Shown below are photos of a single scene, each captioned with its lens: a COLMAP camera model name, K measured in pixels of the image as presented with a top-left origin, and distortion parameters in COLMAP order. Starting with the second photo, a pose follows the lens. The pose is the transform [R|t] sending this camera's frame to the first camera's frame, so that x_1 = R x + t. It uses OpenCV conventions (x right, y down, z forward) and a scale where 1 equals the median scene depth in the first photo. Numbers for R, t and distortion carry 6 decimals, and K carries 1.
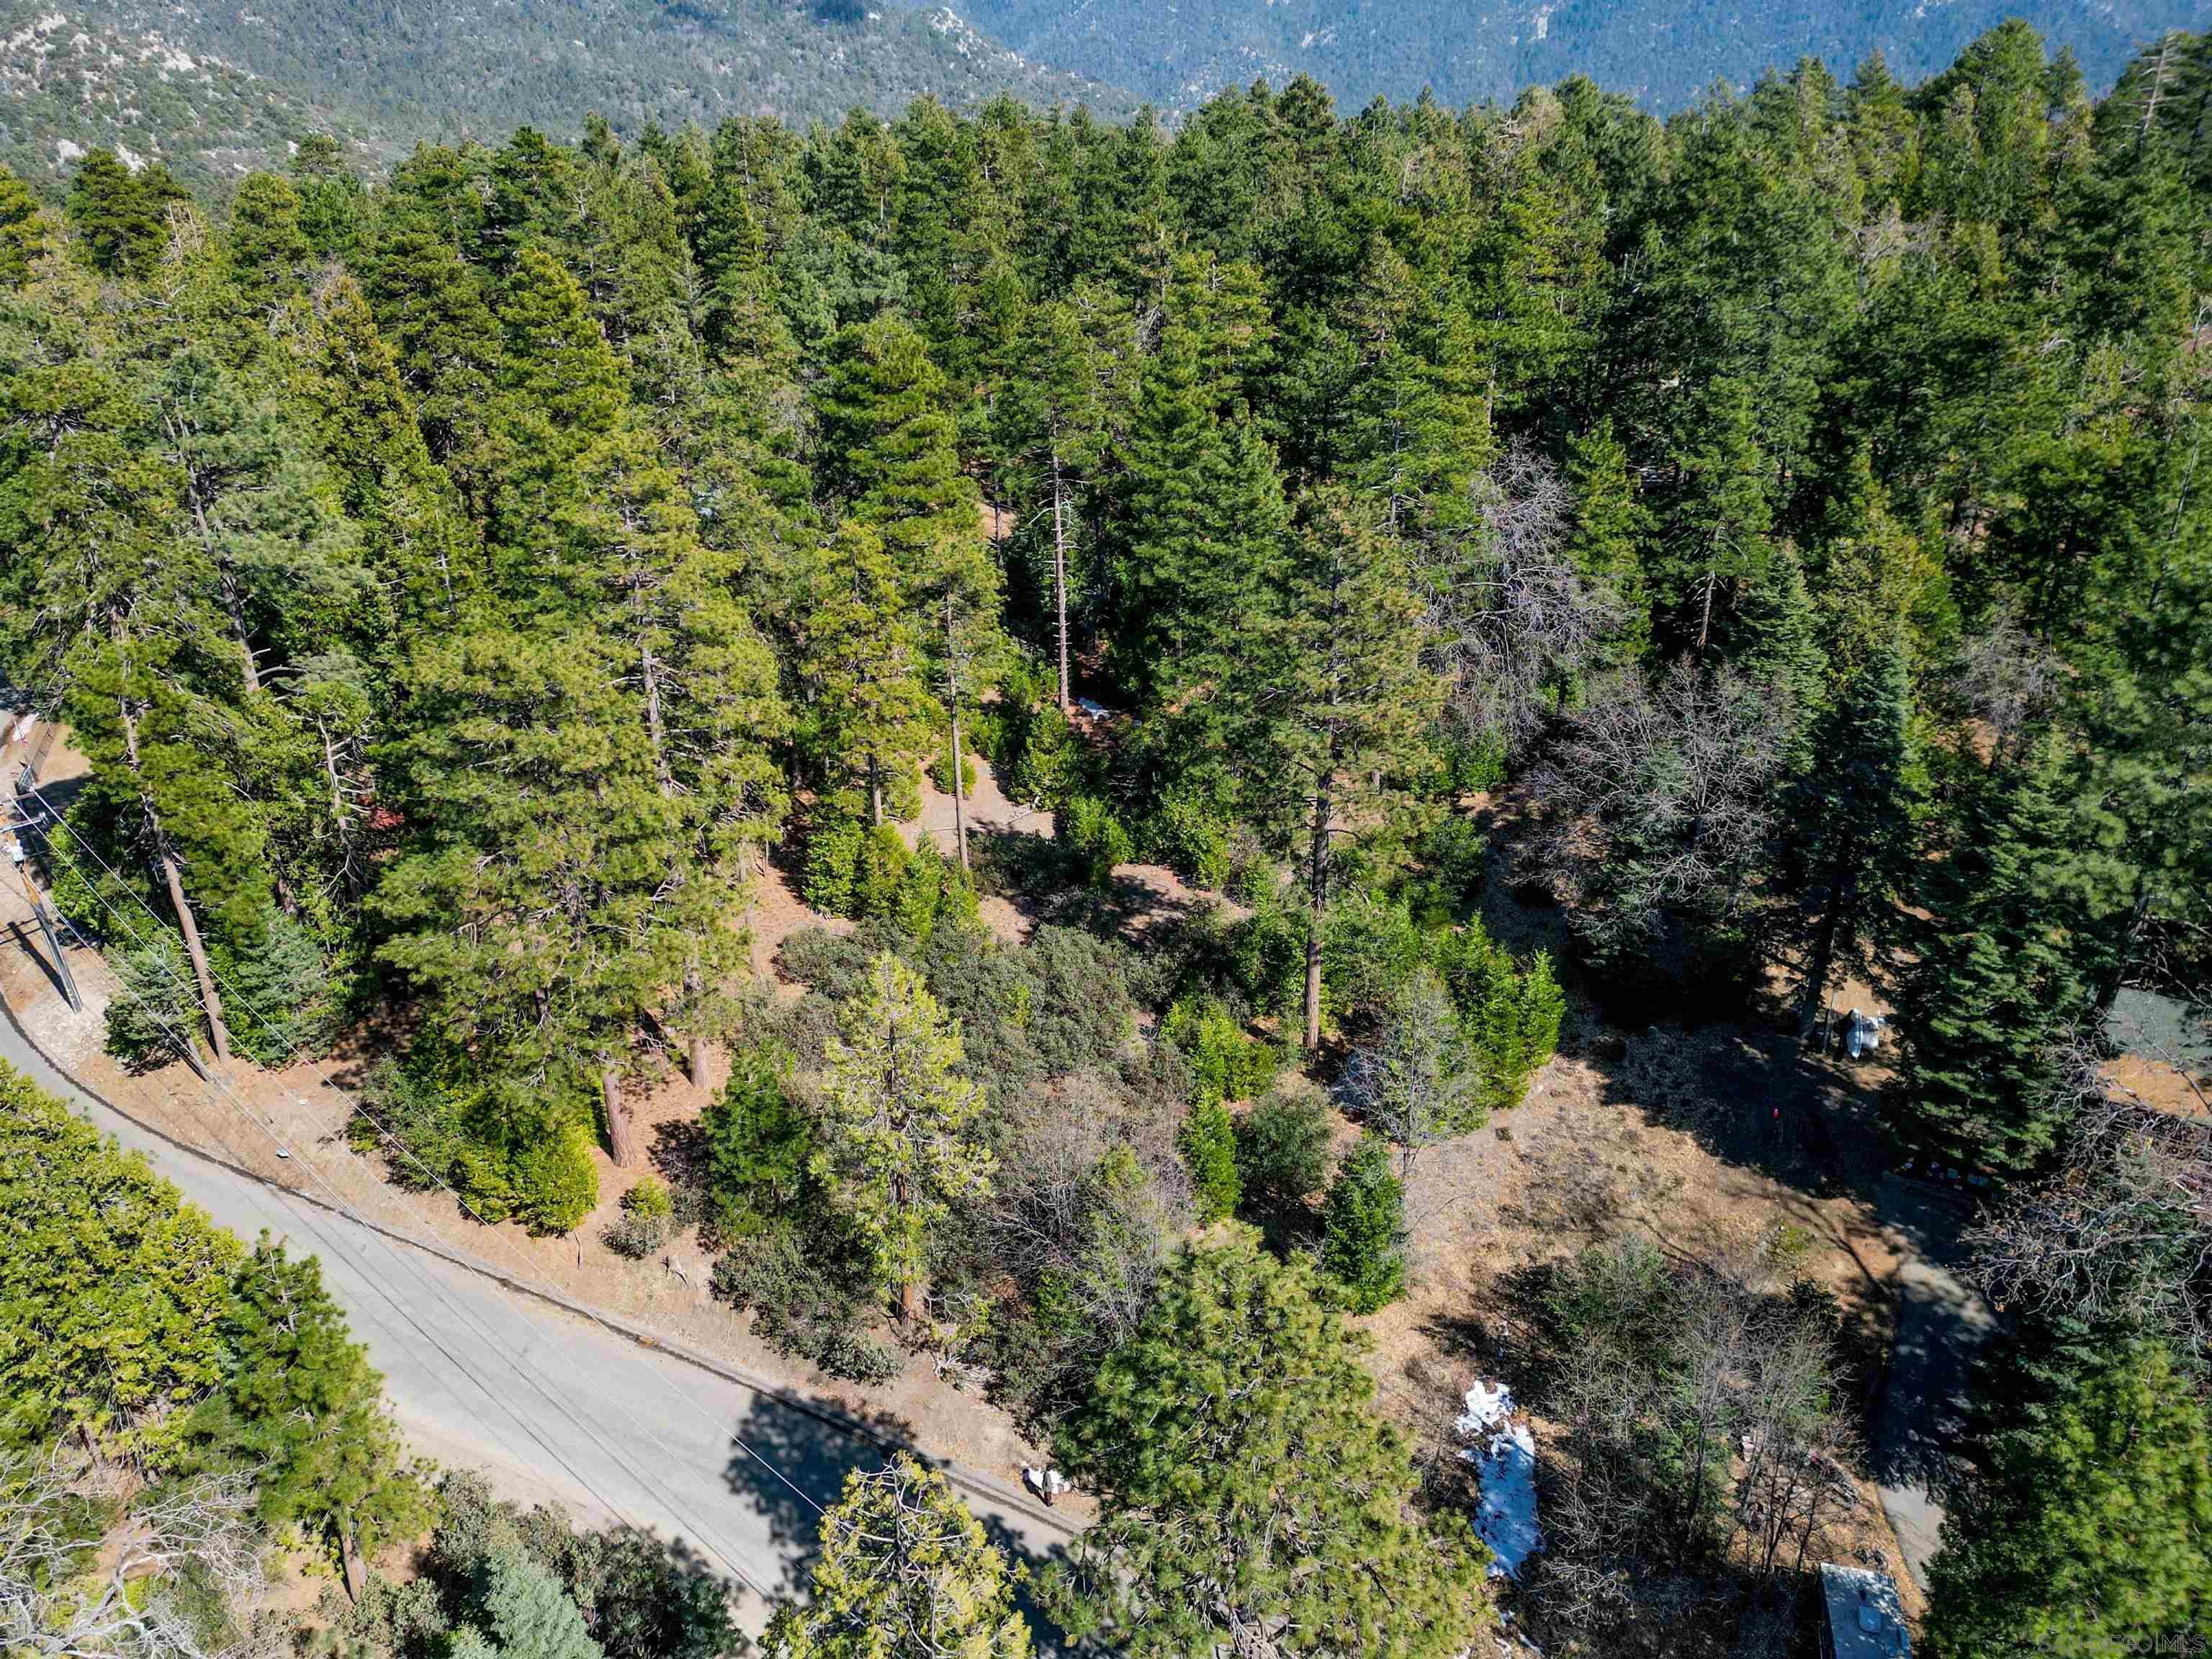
lens RADIAL K [[1537.5, 0, 1106.0], [0, 1537.5, 829.5], [0, 0, 1]] dist [0.070331, -0.059450]
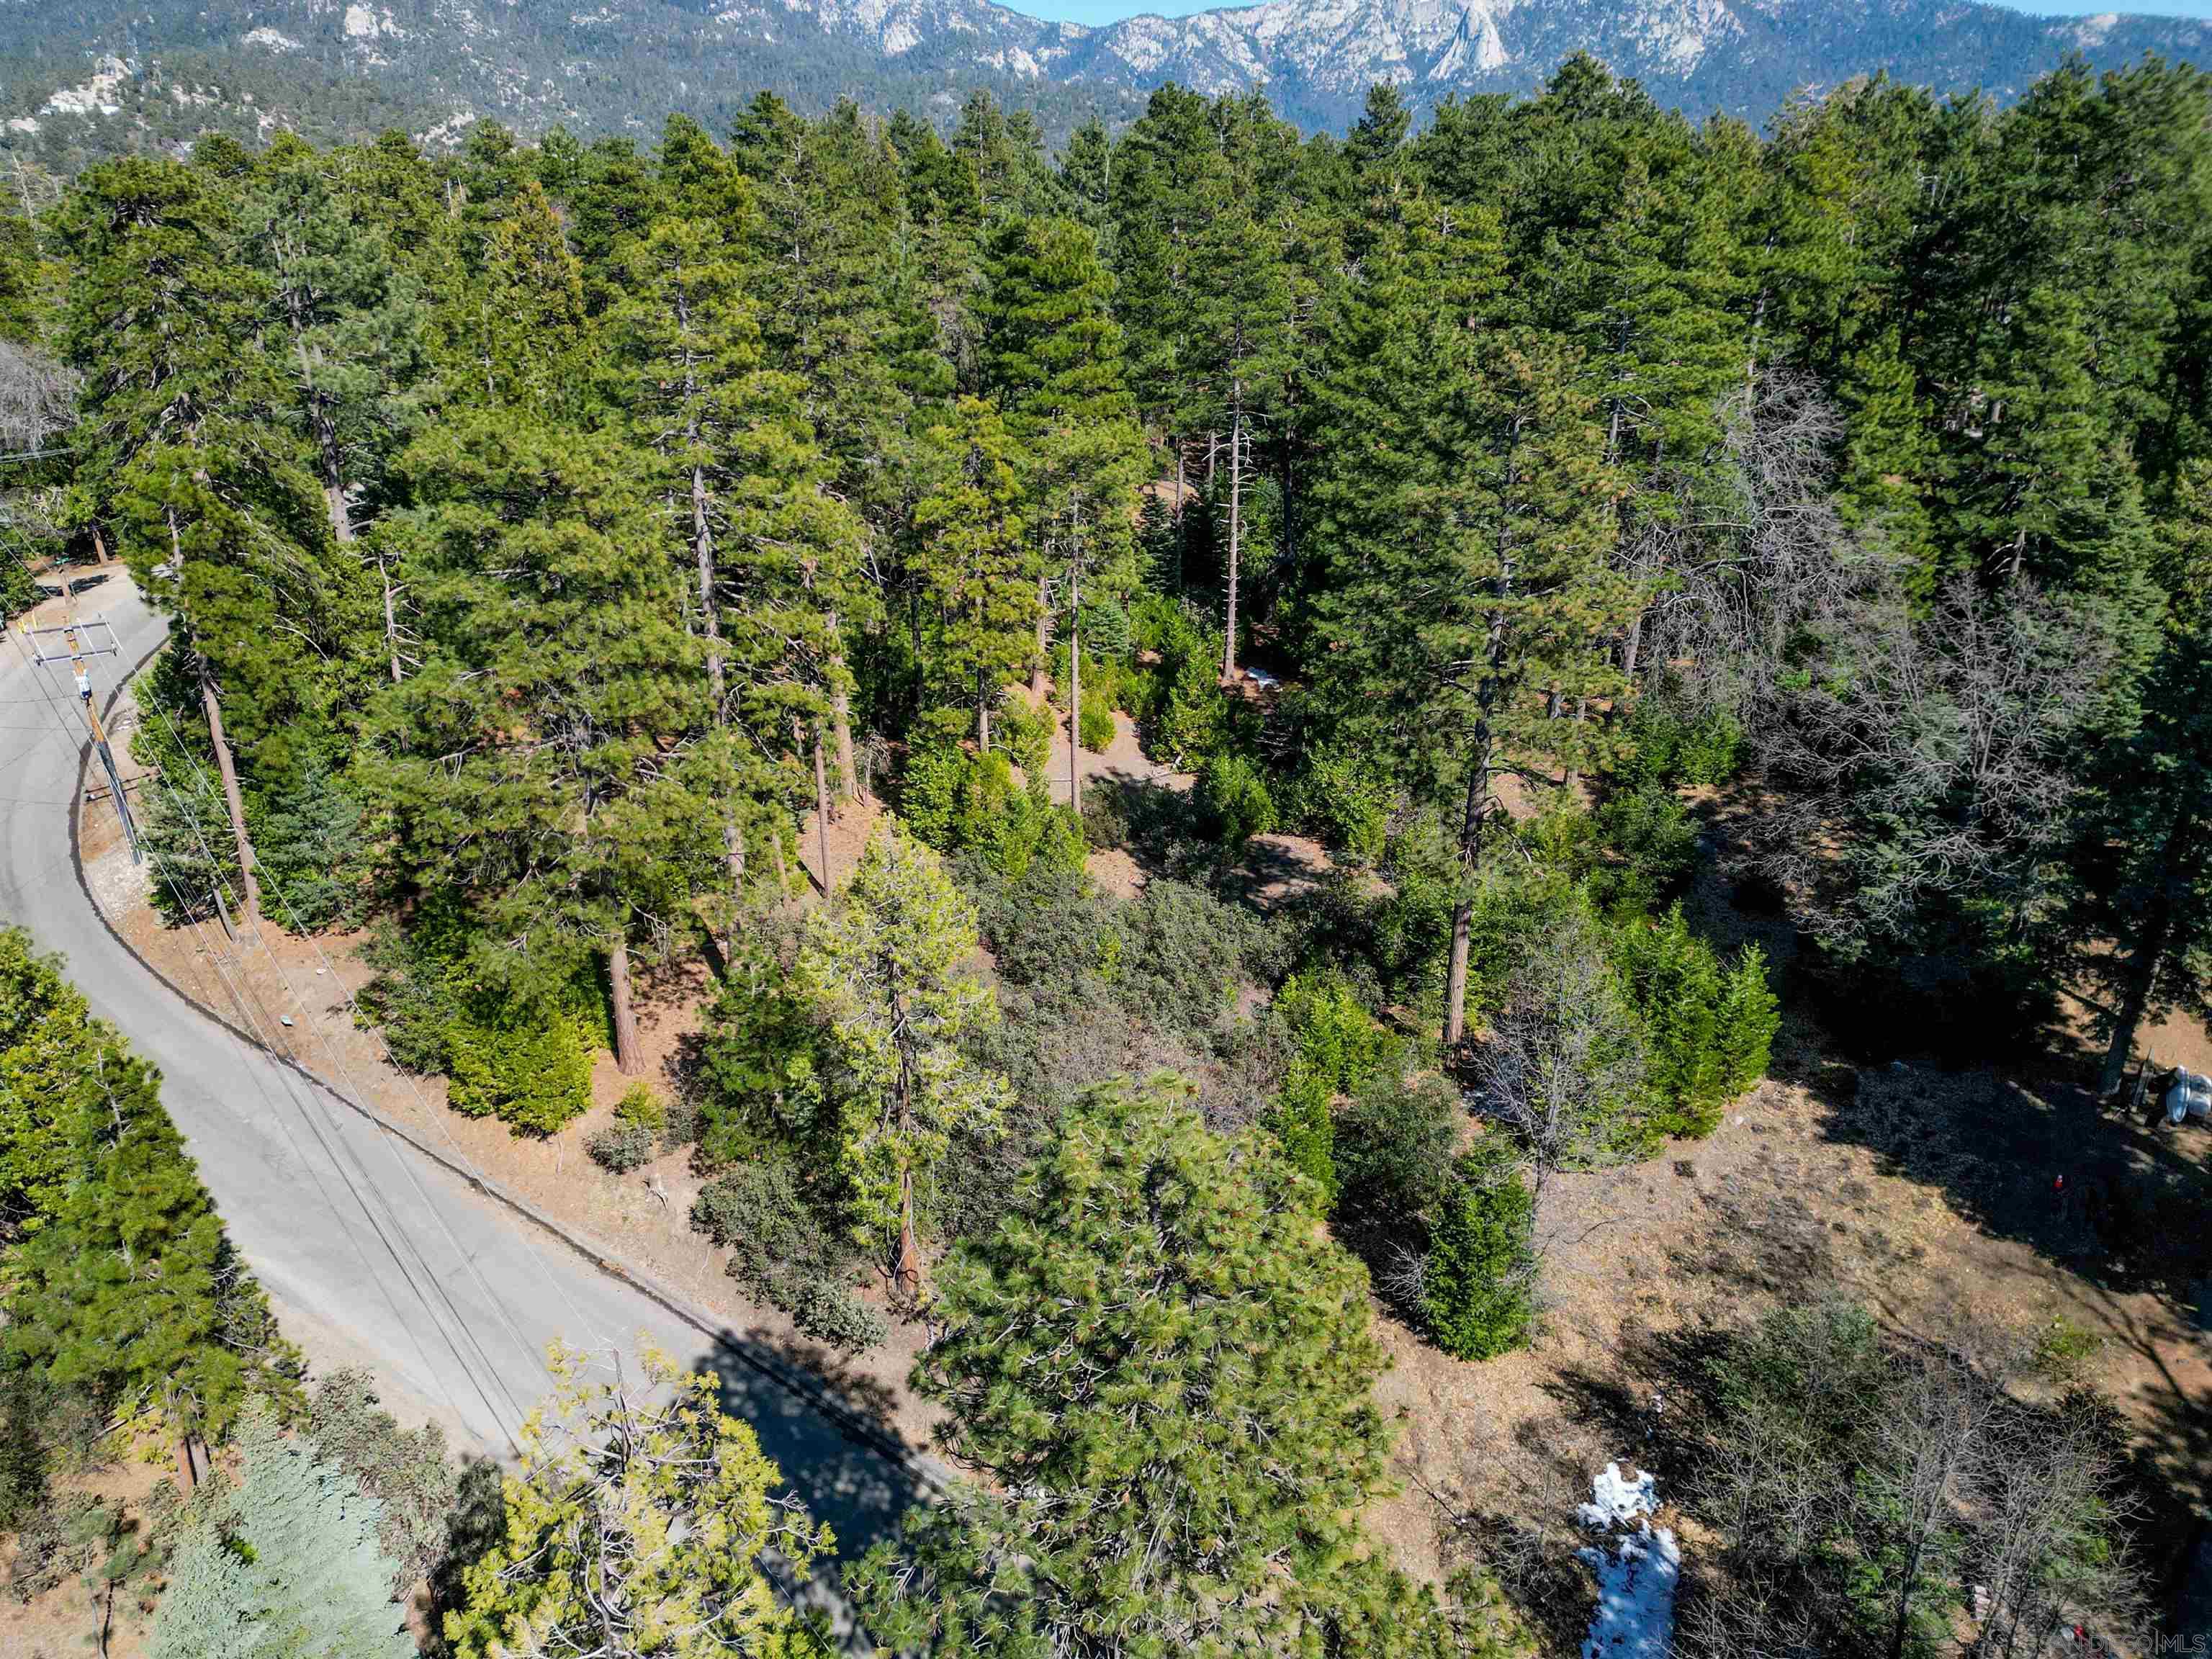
lens RADIAL K [[1537.5, 0, 1106.0], [0, 1537.5, 829.5], [0, 0, 1]] dist [0.070331, -0.059450]
pose [[0.982971, 0.082850, -0.164026, 0.080638], [-0.092593, 0.994310, -0.052663, 0.092263], [0.158730, 0.066954, 0.985049, 0.154190]]
